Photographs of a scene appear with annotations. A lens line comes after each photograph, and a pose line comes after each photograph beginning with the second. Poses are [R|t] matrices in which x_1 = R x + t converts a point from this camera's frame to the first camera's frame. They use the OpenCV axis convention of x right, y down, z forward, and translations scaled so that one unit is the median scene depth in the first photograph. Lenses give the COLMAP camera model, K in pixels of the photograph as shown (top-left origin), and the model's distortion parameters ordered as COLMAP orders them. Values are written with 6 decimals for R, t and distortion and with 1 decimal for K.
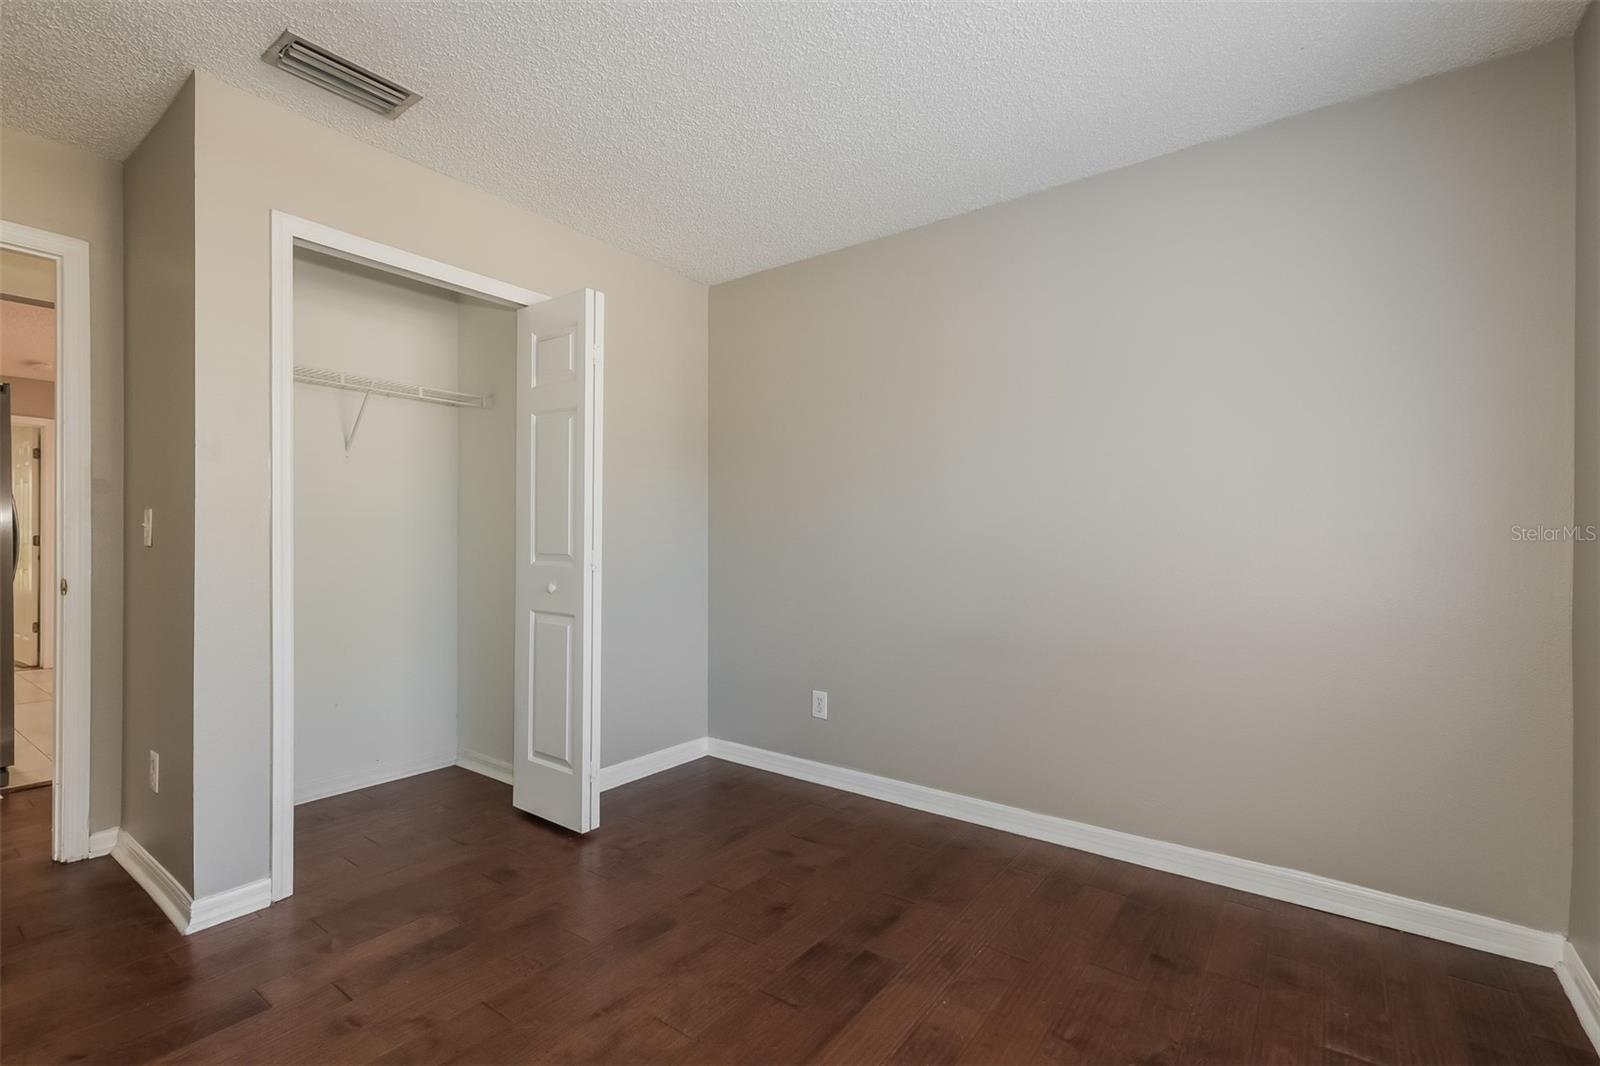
lens RADIAL K [[715.2, 0, 800.0], [0, 715.2, 533.0], [0, 0, 1]] dist [0.008751, 0.000867]
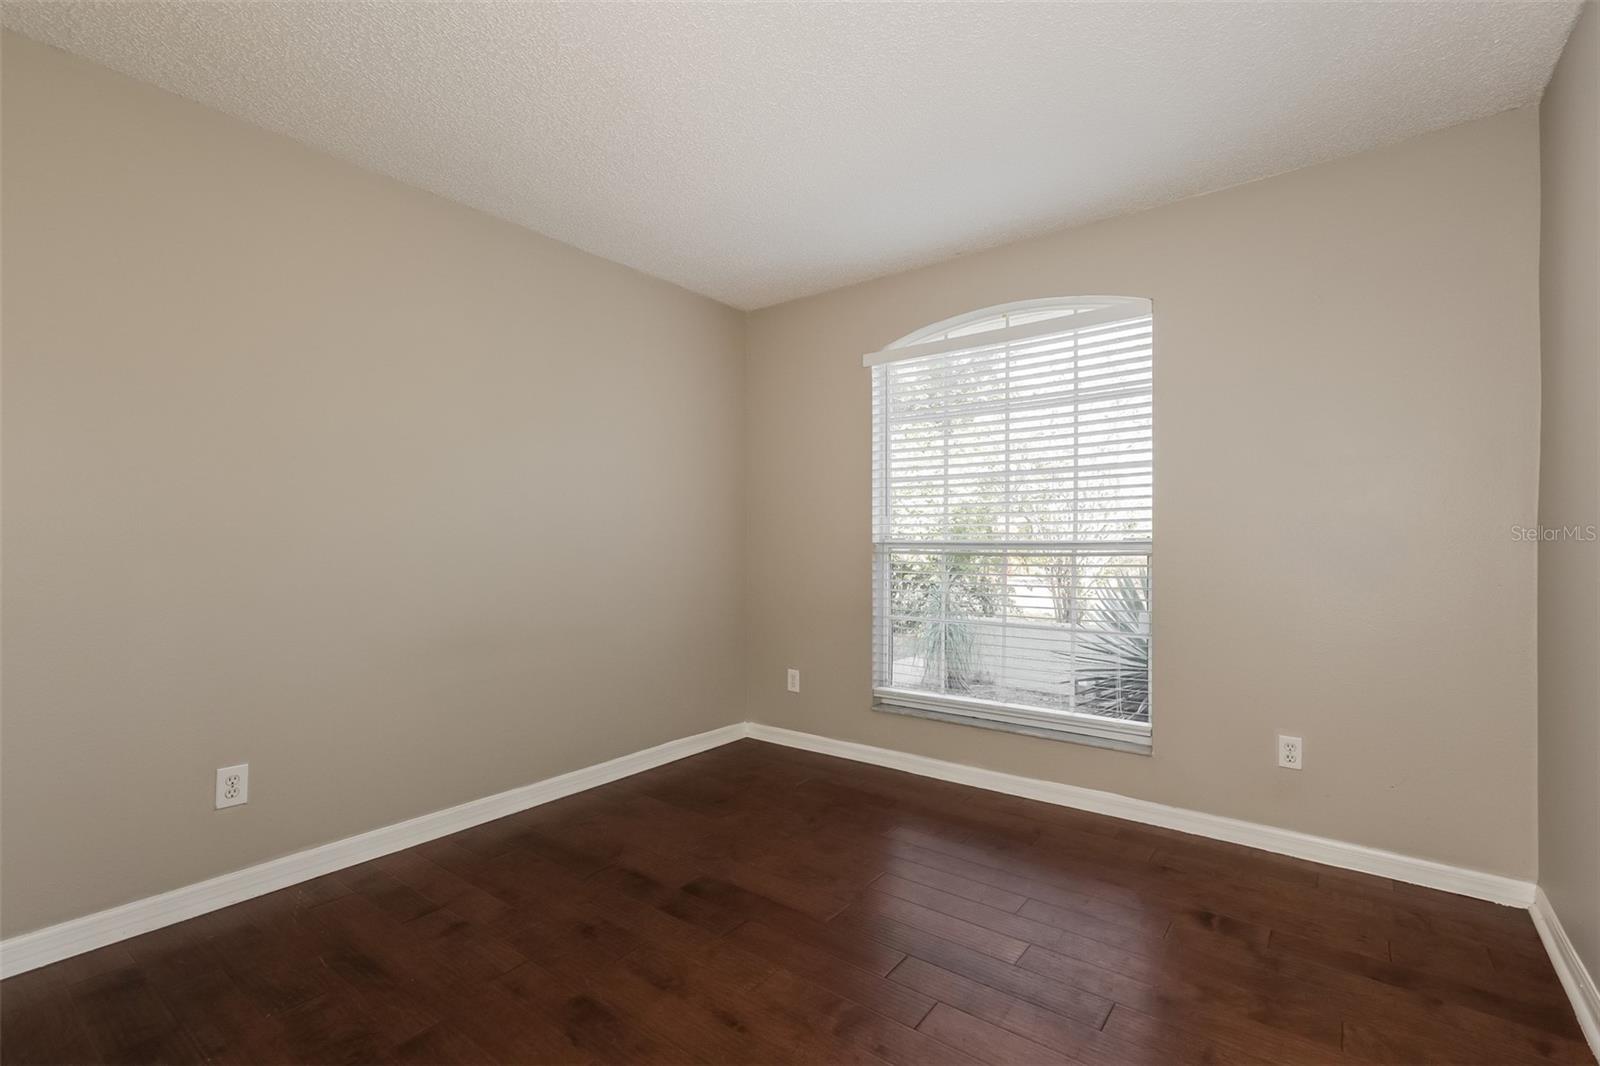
lens RADIAL K [[715.2, 0, 800.0], [0, 715.2, 533.0], [0, 0, 1]] dist [0.008751, 0.000867]
pose [[0.016966, 0.008101, 0.999823, -0.998636], [-0.016973, 0.999825, -0.007813, -0.001314], [-0.999712, -0.016837, 0.017101, 0.718834]]
